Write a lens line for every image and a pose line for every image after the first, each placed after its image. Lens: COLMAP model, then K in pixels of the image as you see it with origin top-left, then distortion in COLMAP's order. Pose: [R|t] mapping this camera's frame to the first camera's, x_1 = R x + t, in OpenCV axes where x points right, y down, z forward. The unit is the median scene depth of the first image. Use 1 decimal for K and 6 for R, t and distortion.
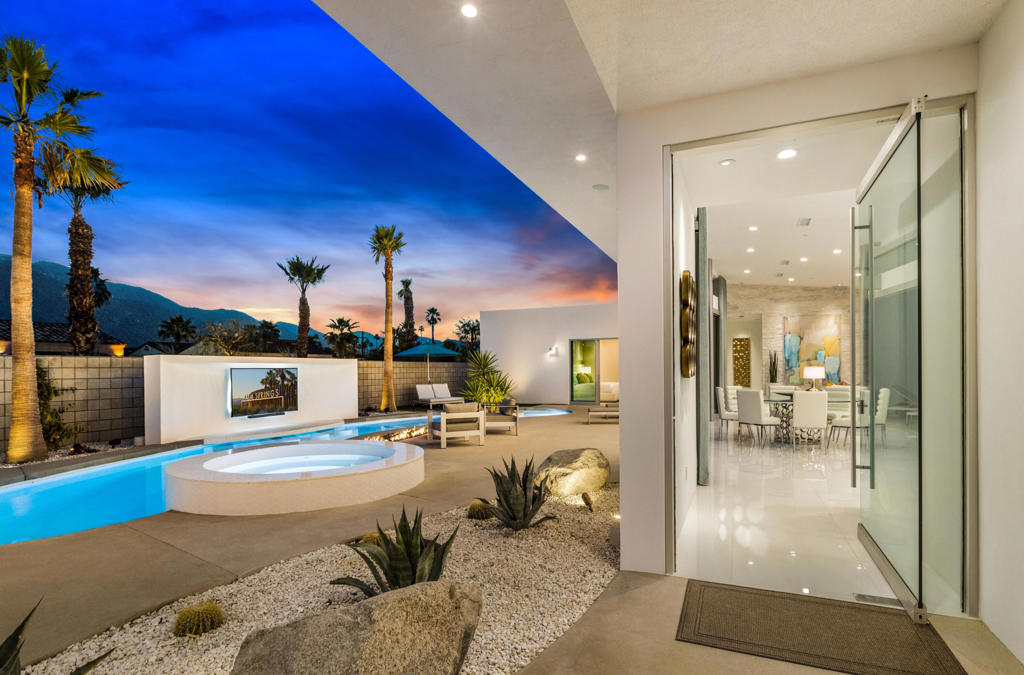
lens RADIAL K [[505.7, 0, 510.3], [0, 505.7, 372.2], [0, 0, 1]] dist [-0.011925, 0.000121]
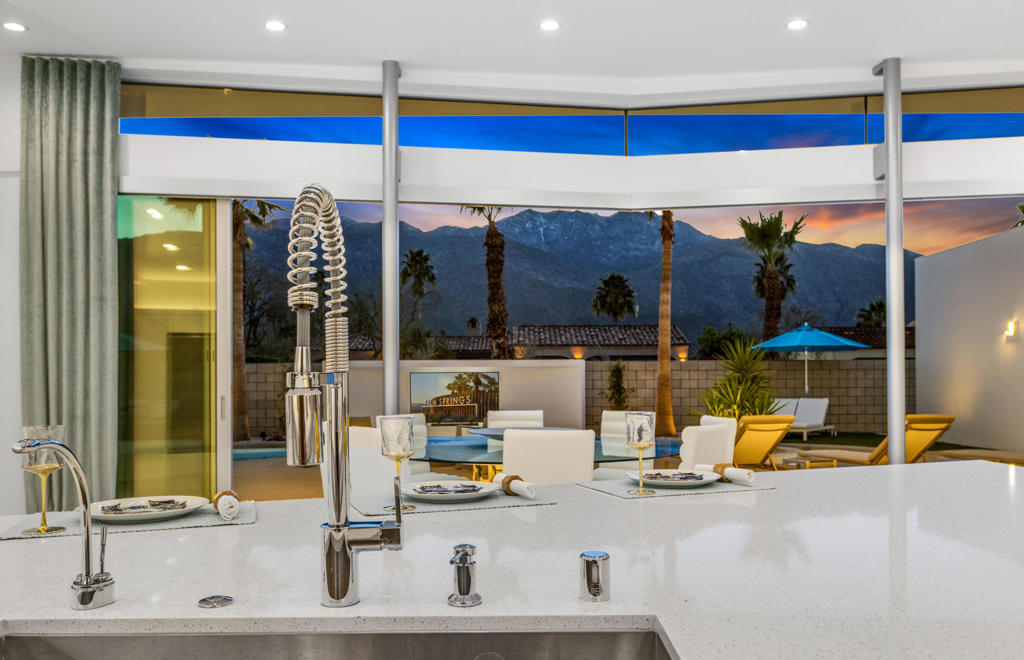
lens RADIAL K [[762.9, 0, 532.7], [0, 762.9, 380.9], [0, 0, 1]] dist [-0.000371, 0.000424]
pose [[0.411241, 0.005532, -0.911510, 0.788960], [-0.002962, 0.999984, 0.004732, 0.000922], [0.911522, 0.000754, 0.411250, 0.546437]]
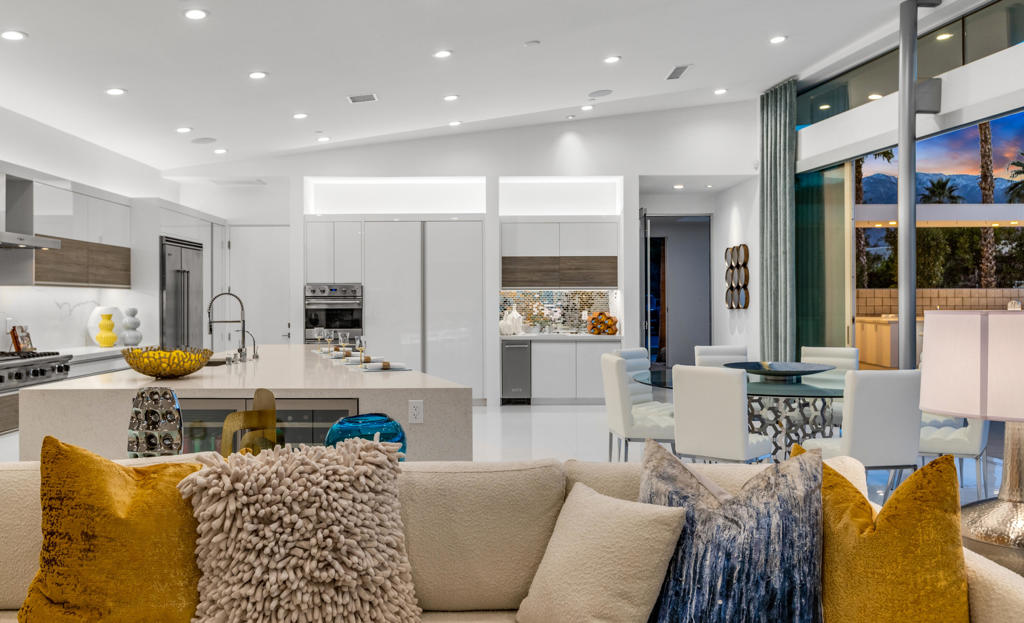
lens RADIAL K [[811.5, 0, 502.5], [0, 811.5, 309.0], [0, 0, 1]] dist [0.005967, 0.000997]
pose [[-0.908688, 0.014900, -0.417209, 0.759650], [0.008434, 0.999814, 0.017337, -0.013854], [0.417390, 0.012235, -0.908645, 1.084996]]
